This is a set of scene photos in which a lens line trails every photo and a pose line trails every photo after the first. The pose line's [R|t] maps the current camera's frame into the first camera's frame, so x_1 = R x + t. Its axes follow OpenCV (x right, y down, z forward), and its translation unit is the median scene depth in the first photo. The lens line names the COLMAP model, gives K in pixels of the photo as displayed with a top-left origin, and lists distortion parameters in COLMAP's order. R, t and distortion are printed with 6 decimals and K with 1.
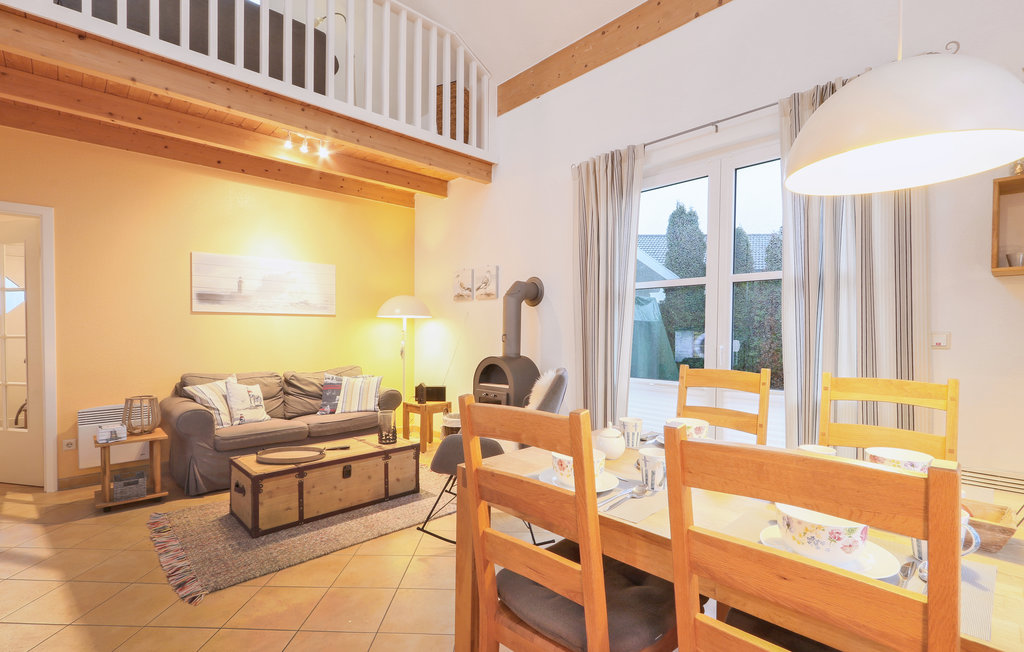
lens RADIAL K [[481.6, 0, 507.4], [0, 481.6, 347.7], [0, 0, 1]] dist [-0.000524, -0.000267]
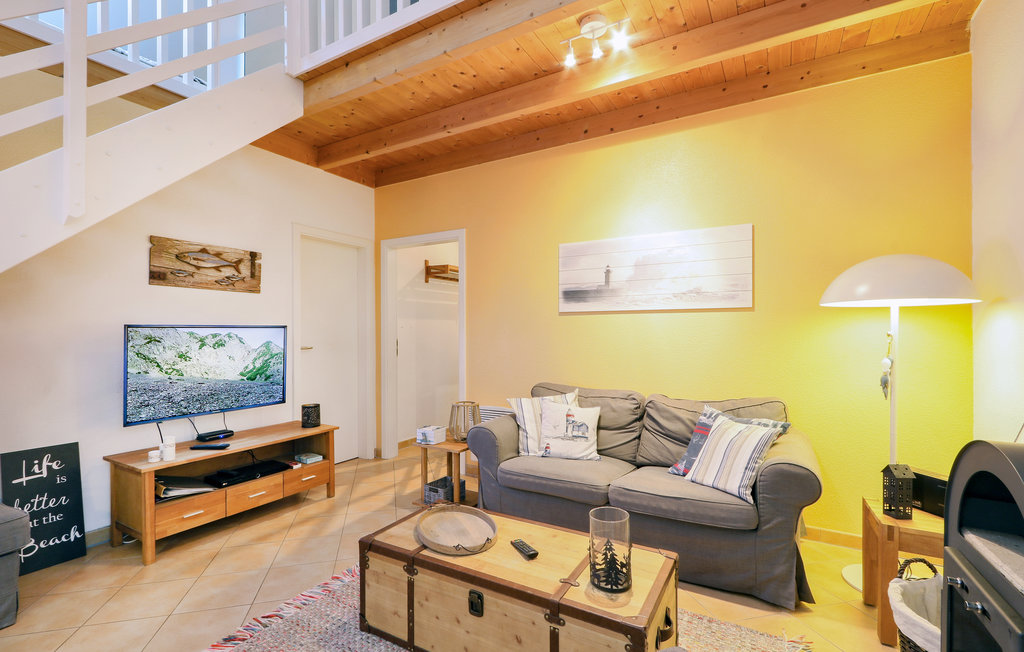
lens RADIAL K [[459.7, 0, 498.5], [0, 459.7, 327.9], [0, 0, 1]] dist [-0.000637, -0.000323]
pose [[0.266250, -0.010526, -0.963846, 0.121651], [-0.031954, 0.999294, -0.019740, -0.026472], [0.963374, 0.036055, 0.265726, 0.658352]]
